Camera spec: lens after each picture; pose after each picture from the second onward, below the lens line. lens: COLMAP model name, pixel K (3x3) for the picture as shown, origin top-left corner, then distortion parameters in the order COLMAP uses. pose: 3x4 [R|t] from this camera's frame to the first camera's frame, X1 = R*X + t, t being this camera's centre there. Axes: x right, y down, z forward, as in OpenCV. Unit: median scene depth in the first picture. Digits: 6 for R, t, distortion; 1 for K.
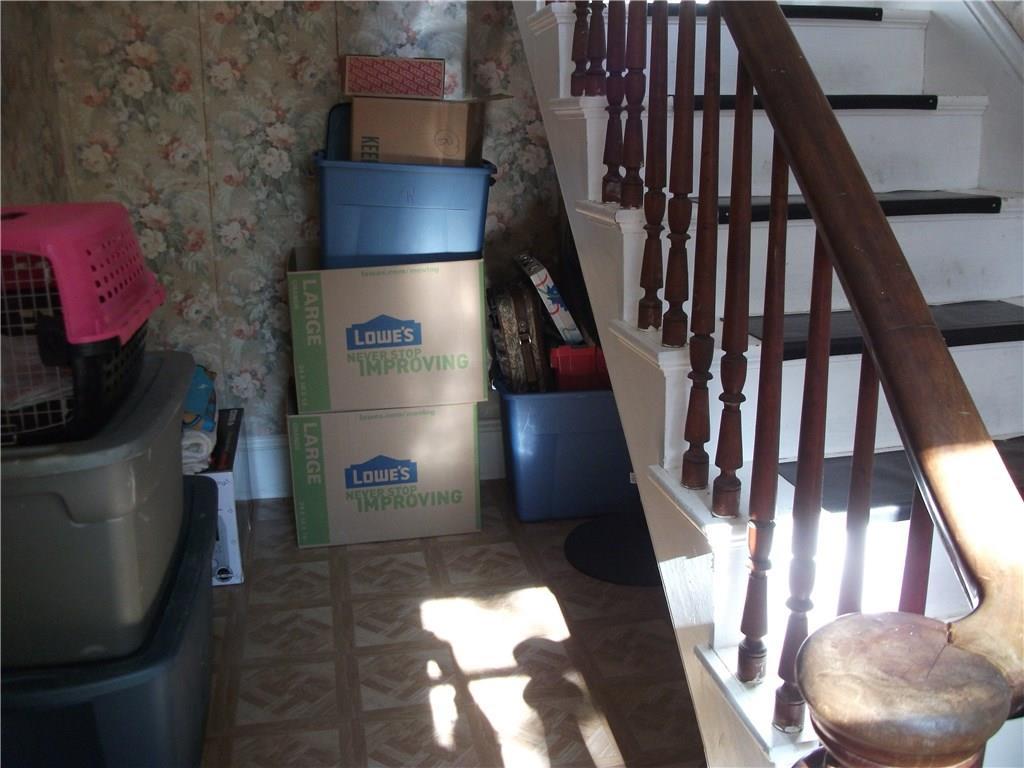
lens RADIAL K [[986.5, 0, 512.0], [0, 986.5, 384.0], [0, 0, 1]] dist [-0.140271, 0.073511]
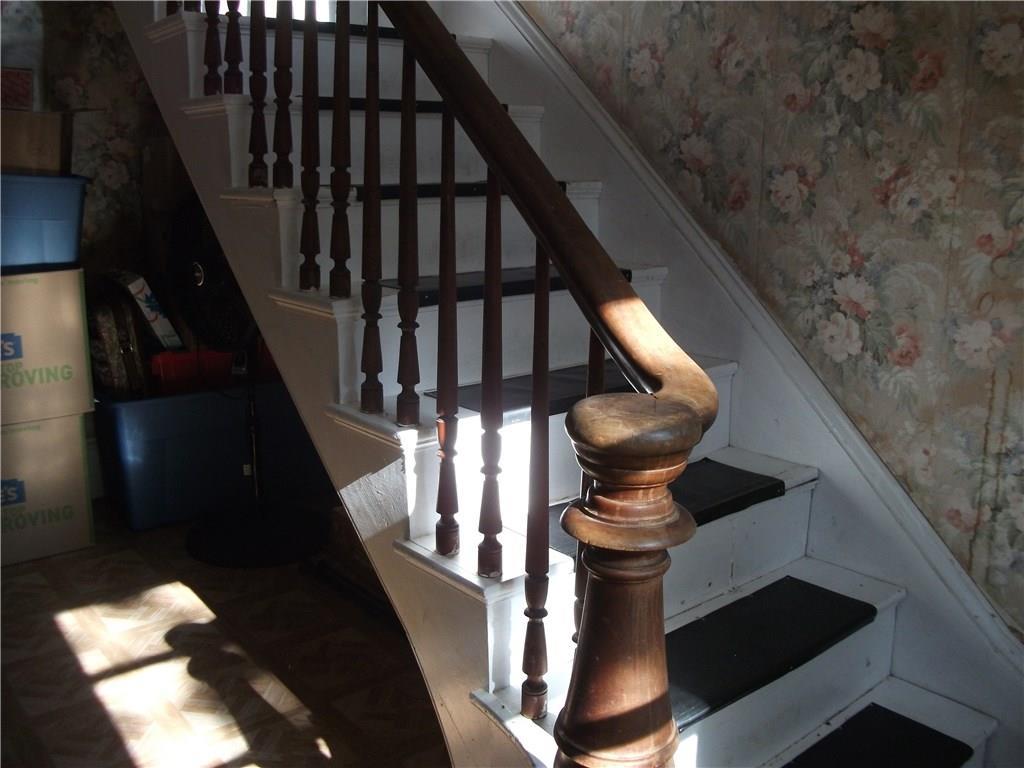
lens RADIAL K [[986.5, 0, 512.0], [0, 986.5, 384.0], [0, 0, 1]] dist [-0.140271, 0.073511]
pose [[0.882722, -0.079327, 0.463151, -0.106660], [0.100584, 0.994700, -0.021335, 0.056565], [-0.459003, 0.065418, 0.886023, -0.067411]]
